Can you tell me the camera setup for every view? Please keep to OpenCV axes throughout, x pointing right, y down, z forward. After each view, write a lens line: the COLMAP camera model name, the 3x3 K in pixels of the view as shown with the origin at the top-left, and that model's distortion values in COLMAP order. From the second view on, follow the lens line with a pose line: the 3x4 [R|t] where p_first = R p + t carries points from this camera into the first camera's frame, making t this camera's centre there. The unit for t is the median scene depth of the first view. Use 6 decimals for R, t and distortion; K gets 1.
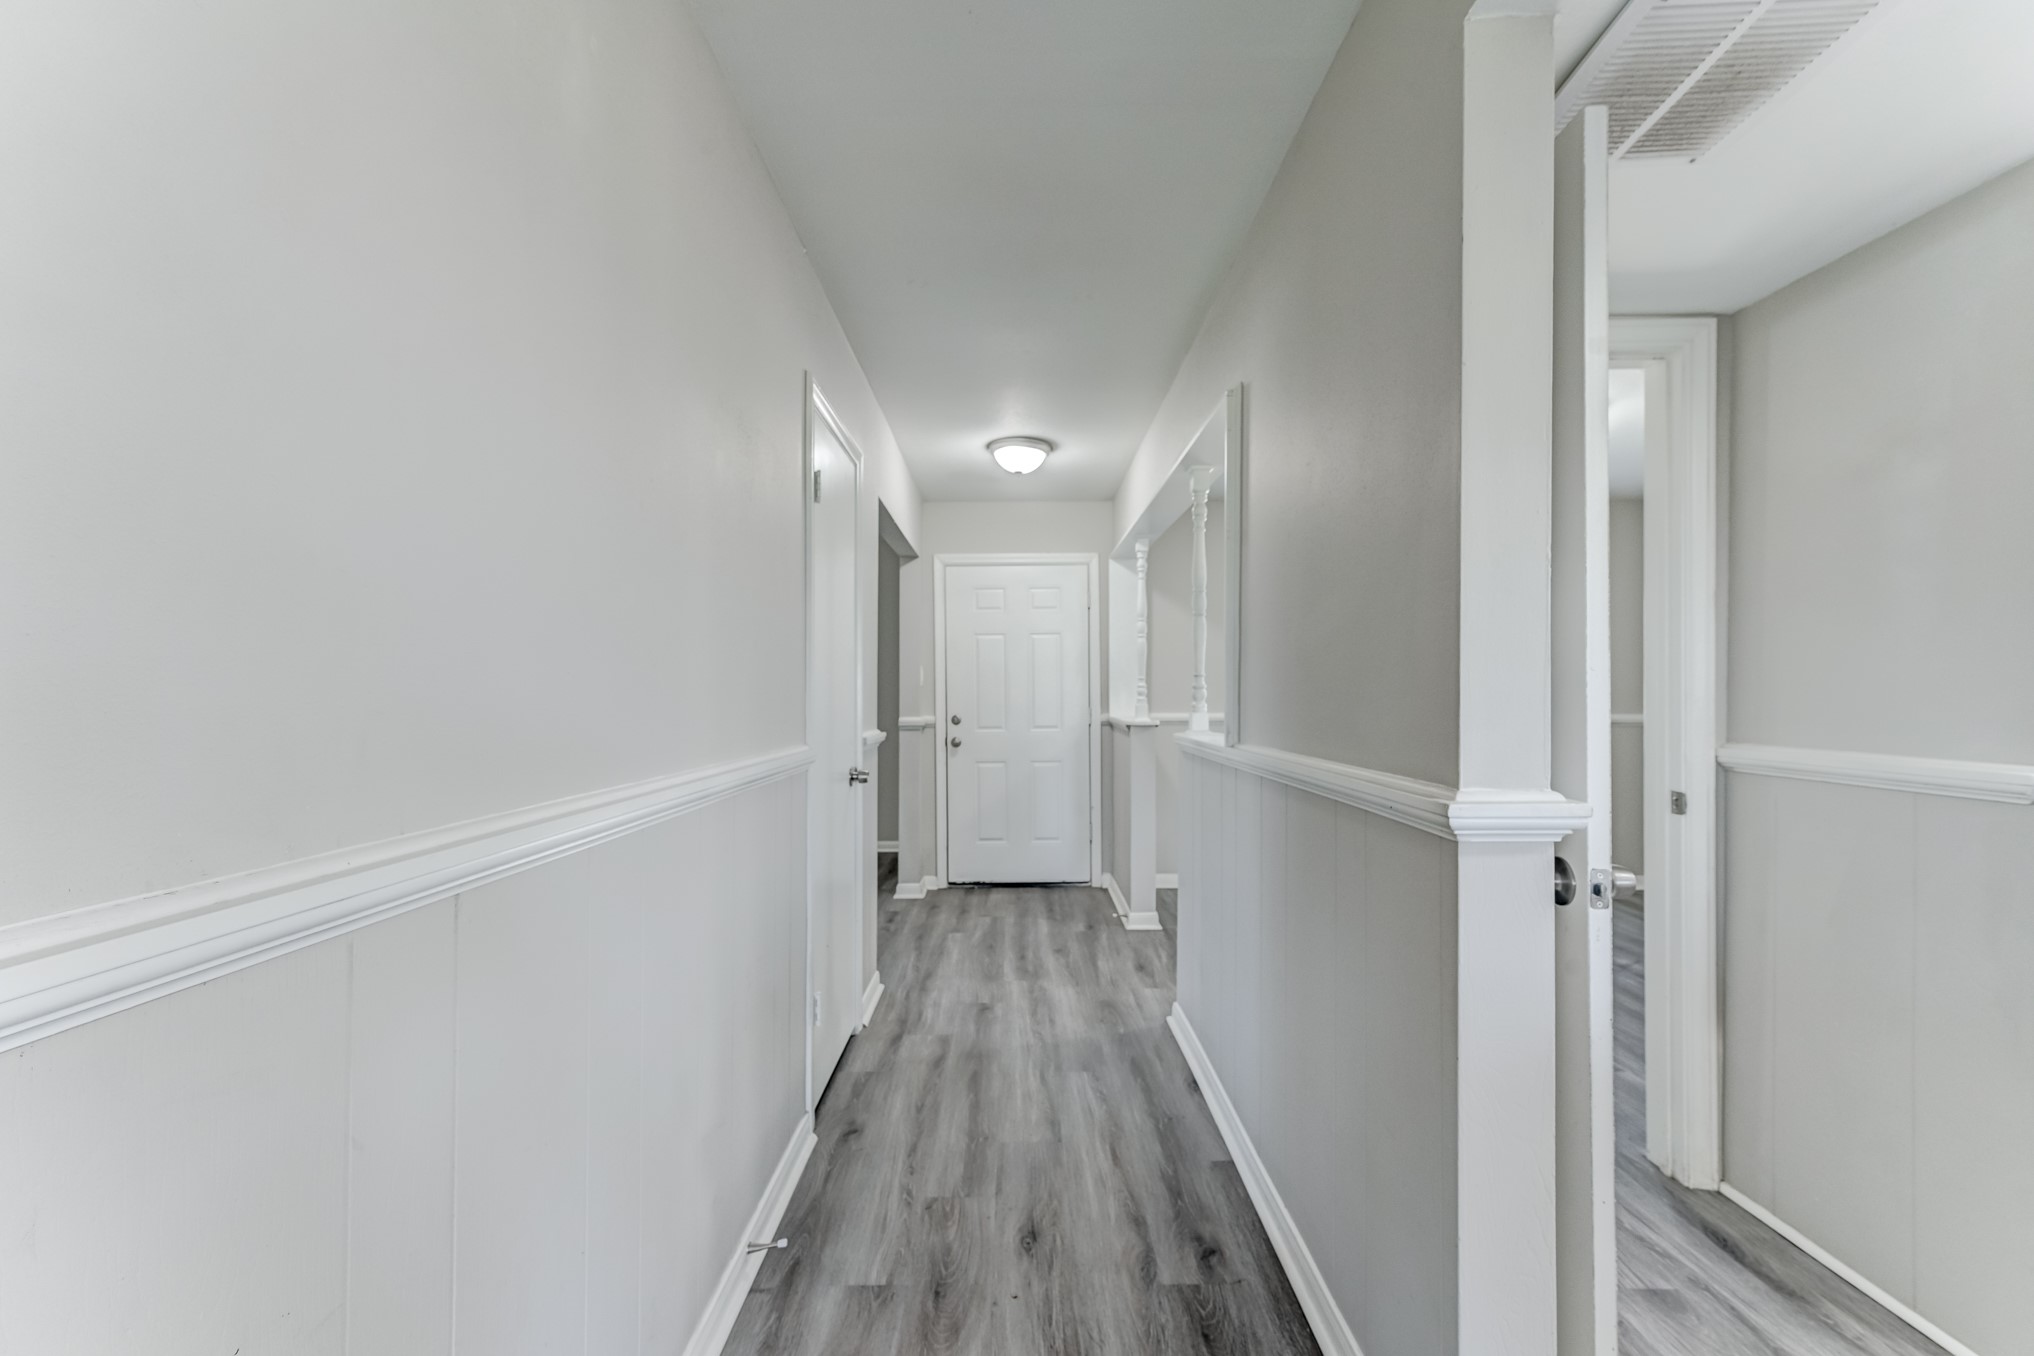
lens RADIAL K [[796.3, 0, 1035.2], [0, 796.3, 676.9], [0, 0, 1]] dist [0.012394, 0.001128]
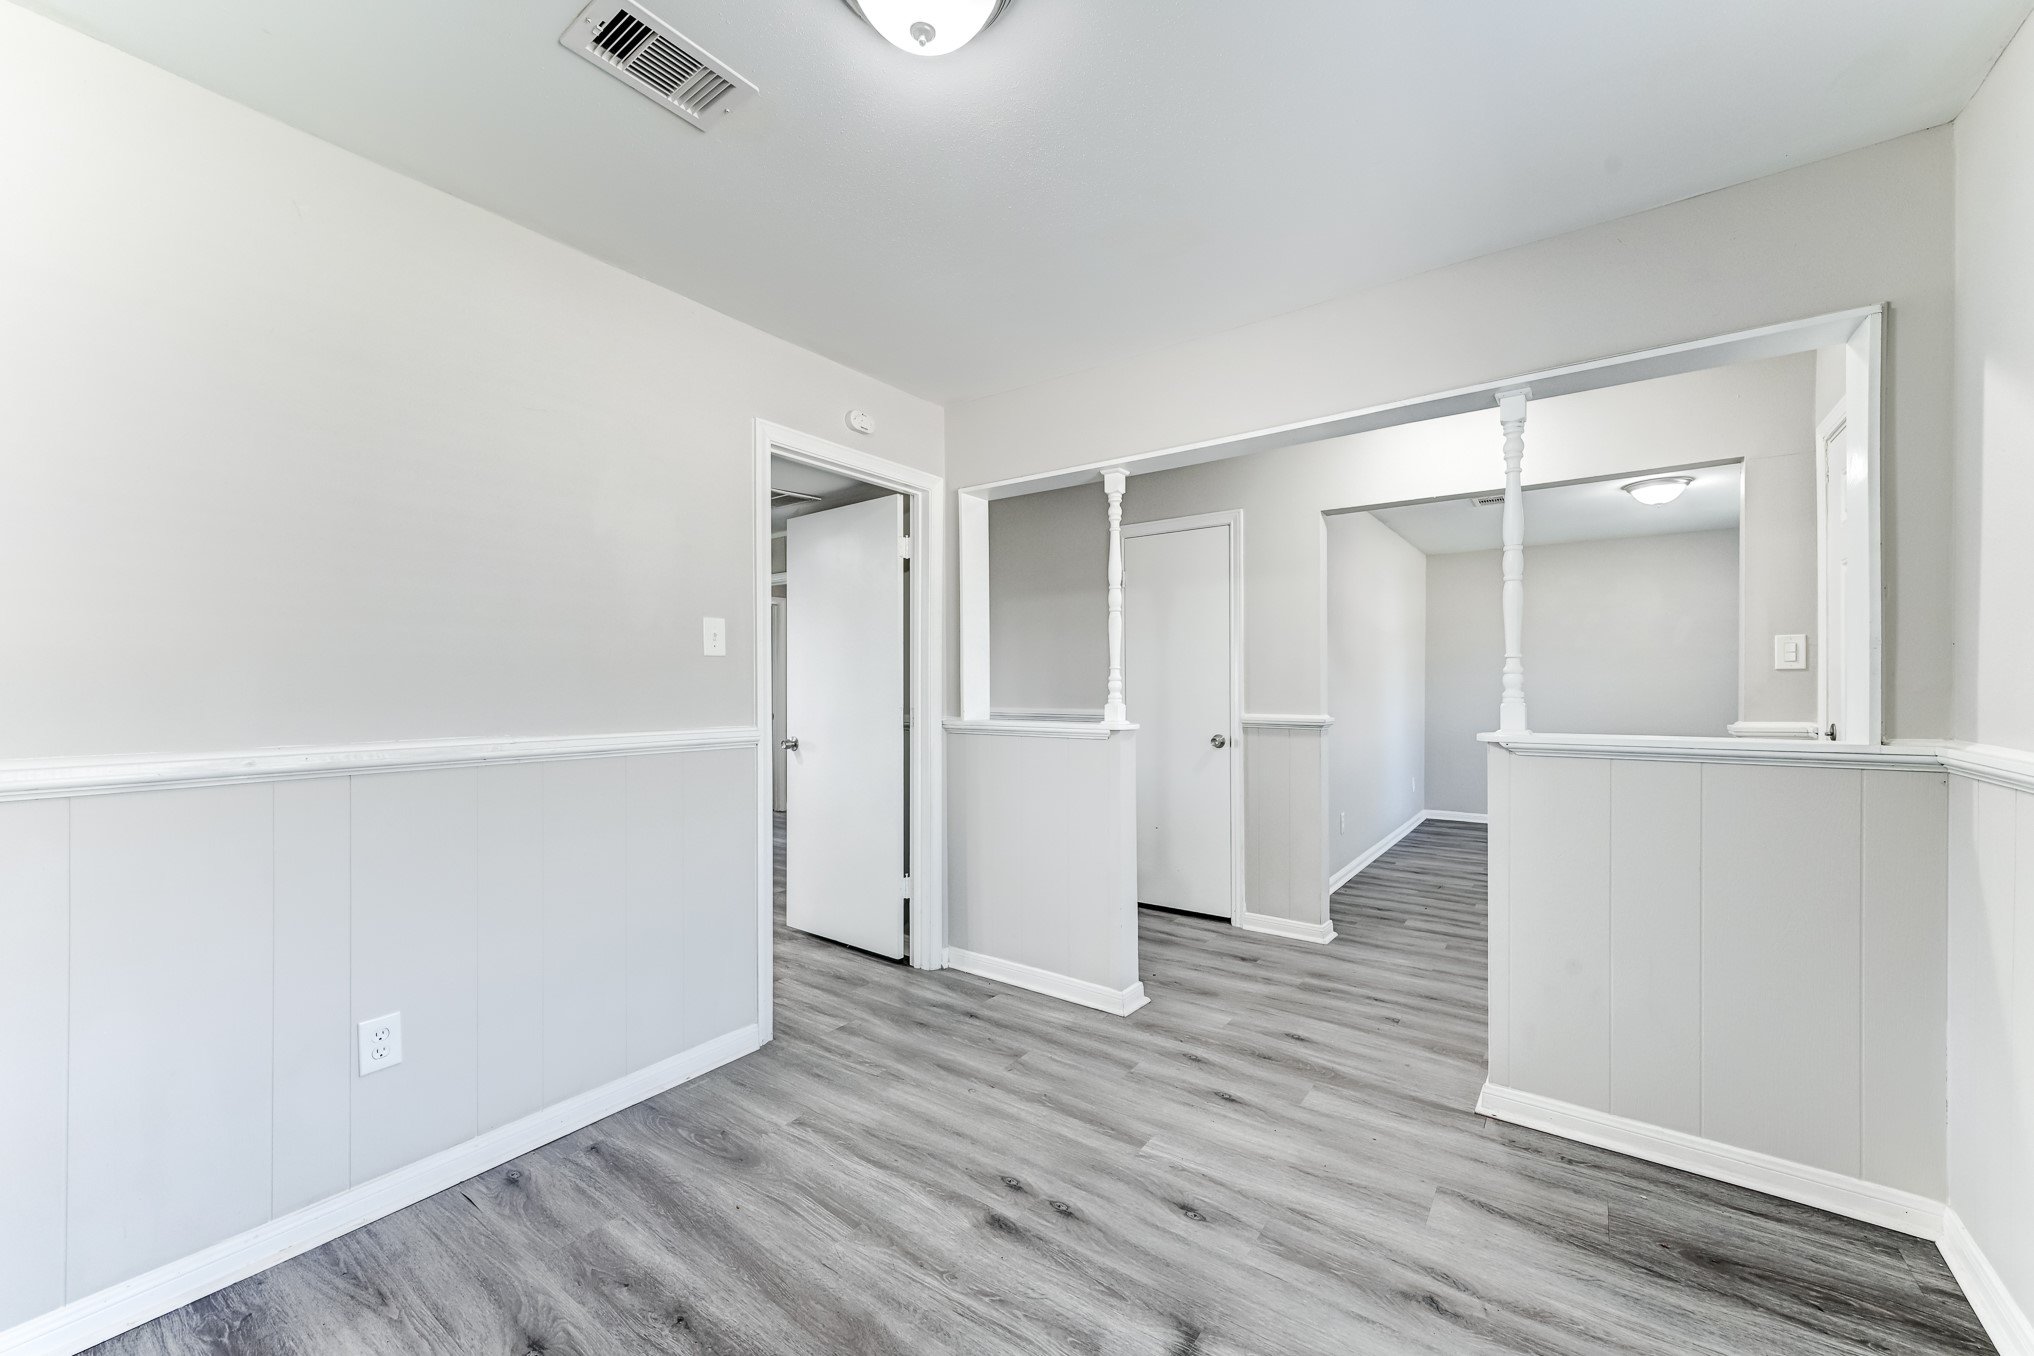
lens RADIAL K [[796.3, 0, 1017.5], [0, 796.3, 685.9], [0, 0, 1]] dist [0.012394, 0.001128]
pose [[-0.596710, 0.002482, -0.802453, 0.797928], [0.019659, 0.999740, -0.011526, 0.022427], [0.802216, -0.022653, -0.596604, 1.089636]]
